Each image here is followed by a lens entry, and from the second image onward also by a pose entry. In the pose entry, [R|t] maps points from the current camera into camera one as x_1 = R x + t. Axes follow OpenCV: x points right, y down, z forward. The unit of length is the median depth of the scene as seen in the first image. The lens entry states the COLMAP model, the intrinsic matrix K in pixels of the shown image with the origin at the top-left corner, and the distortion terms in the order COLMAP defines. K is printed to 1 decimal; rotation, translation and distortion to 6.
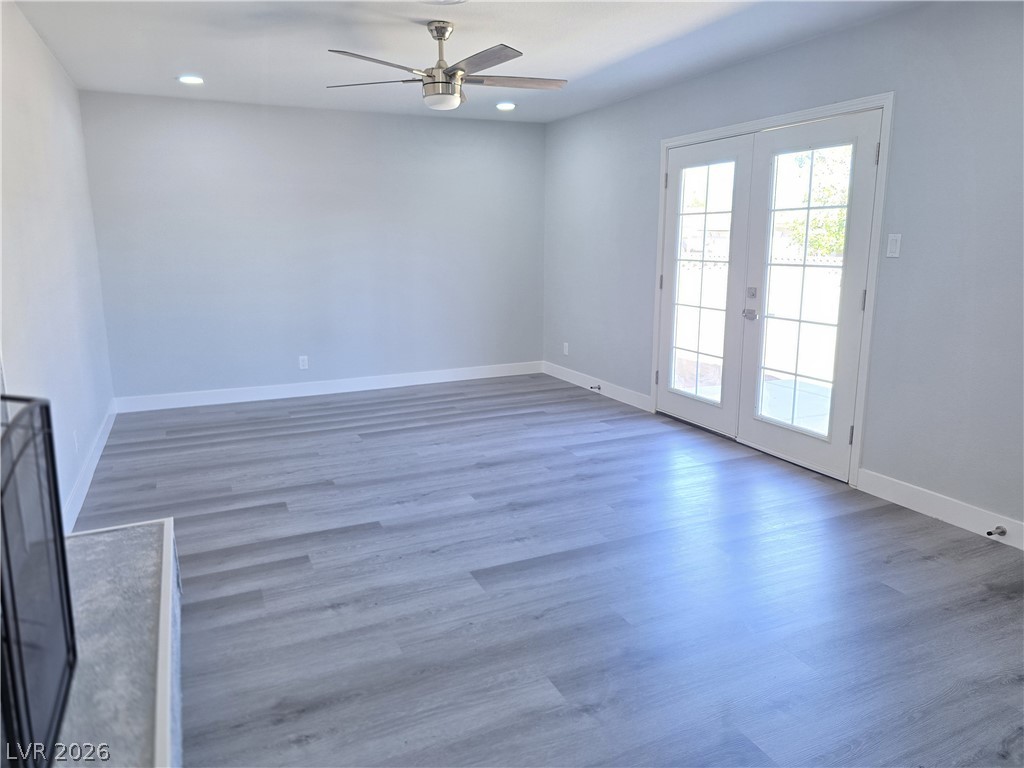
lens RADIAL K [[698.3, 0, 511.8], [0, 698.3, 355.5], [0, 0, 1]] dist [0.072018, -0.048652]
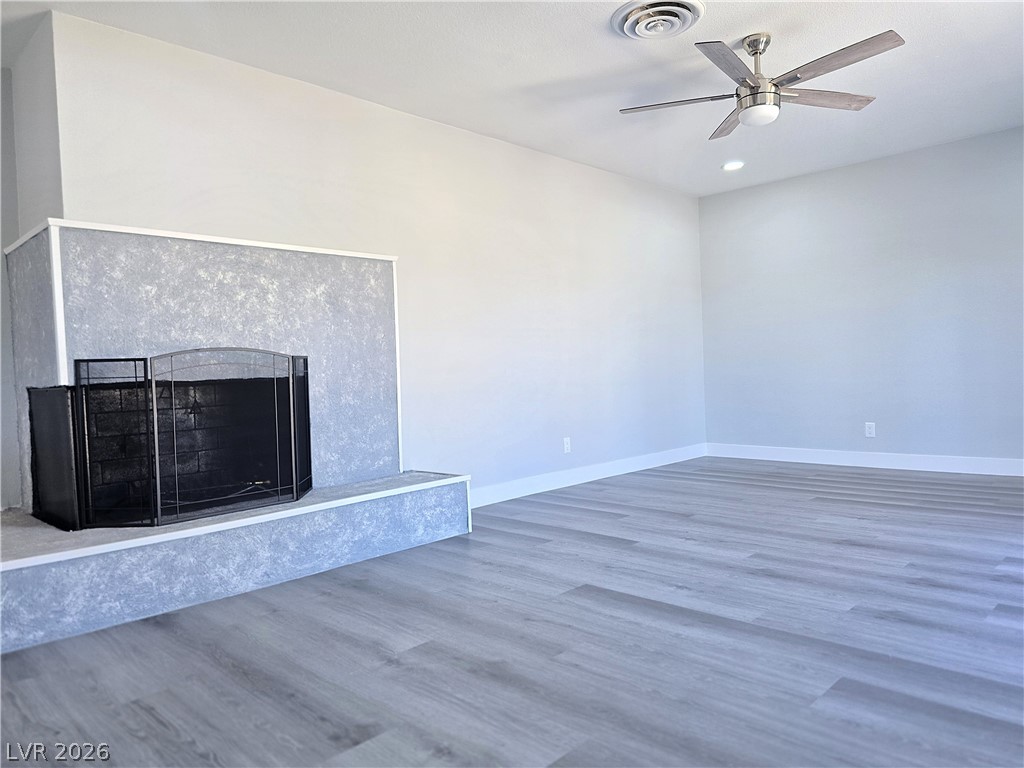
lens RADIAL K [[698.3, 0, 544.0], [0, 698.3, 373.1], [0, 0, 1]] dist [0.072018, -0.048652]
pose [[0.375429, -0.008469, -0.926813, 0.669311], [-0.116218, 0.991636, -0.056138, 0.063421], [0.919536, 0.128788, 0.371304, 0.441229]]
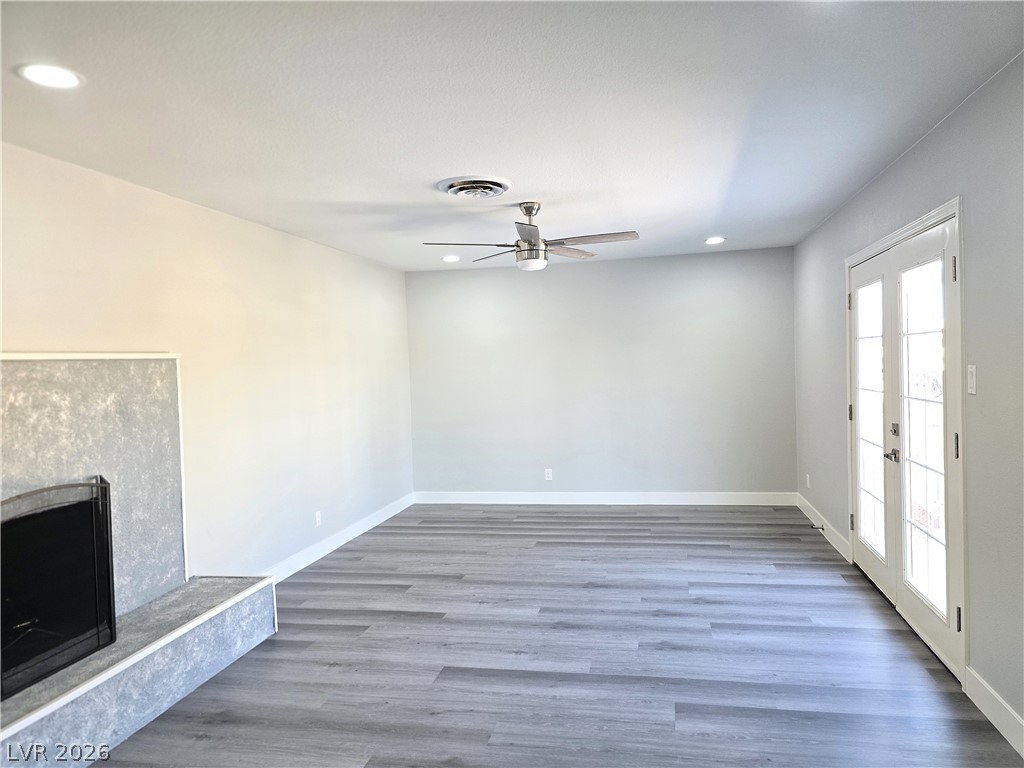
lens RADIAL K [[698.3, 0, 532.2], [0, 698.3, 368.2], [0, 0, 1]] dist [0.072018, -0.048652]
pose [[0.809623, -0.017441, -0.586691, 0.608602], [-0.064781, 0.990797, -0.118850, -0.041862], [0.583364, 0.134230, 0.801042, 0.066413]]
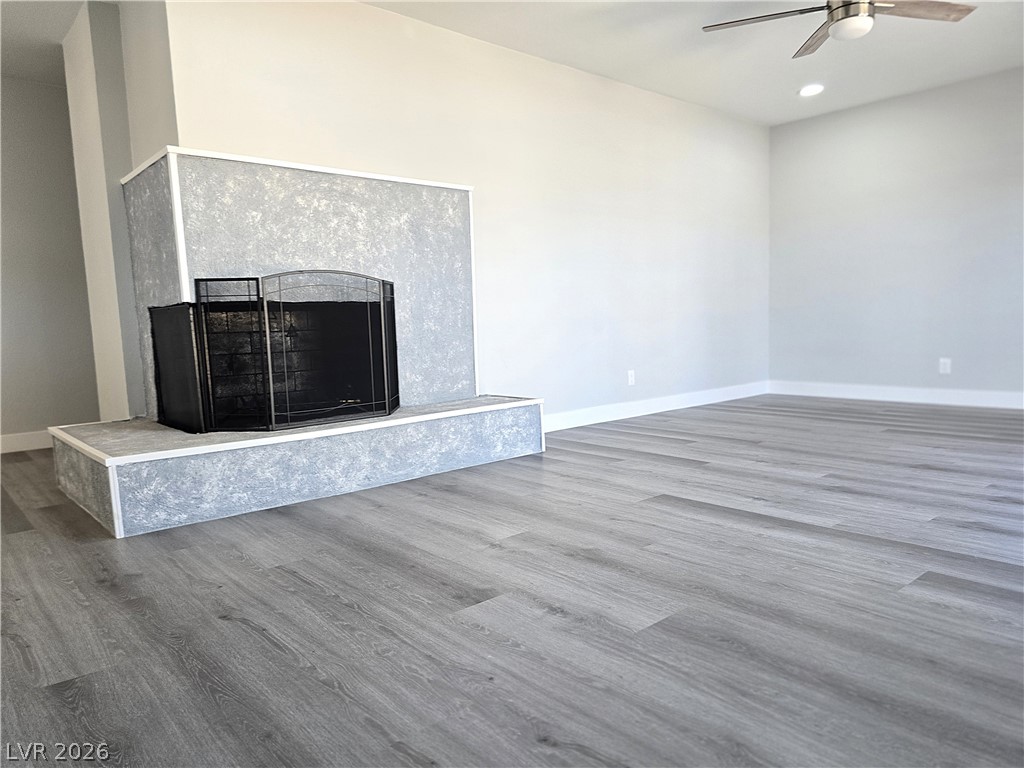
lens RADIAL K [[698.3, 0, 524.0], [0, 698.3, 382.2], [0, 0, 1]] dist [0.072018, -0.048652]
pose [[0.291411, 0.073834, -0.953744, 0.687642], [-0.127636, 0.991103, 0.037727, 0.107024], [0.948045, 0.110738, 0.298243, 0.388806]]
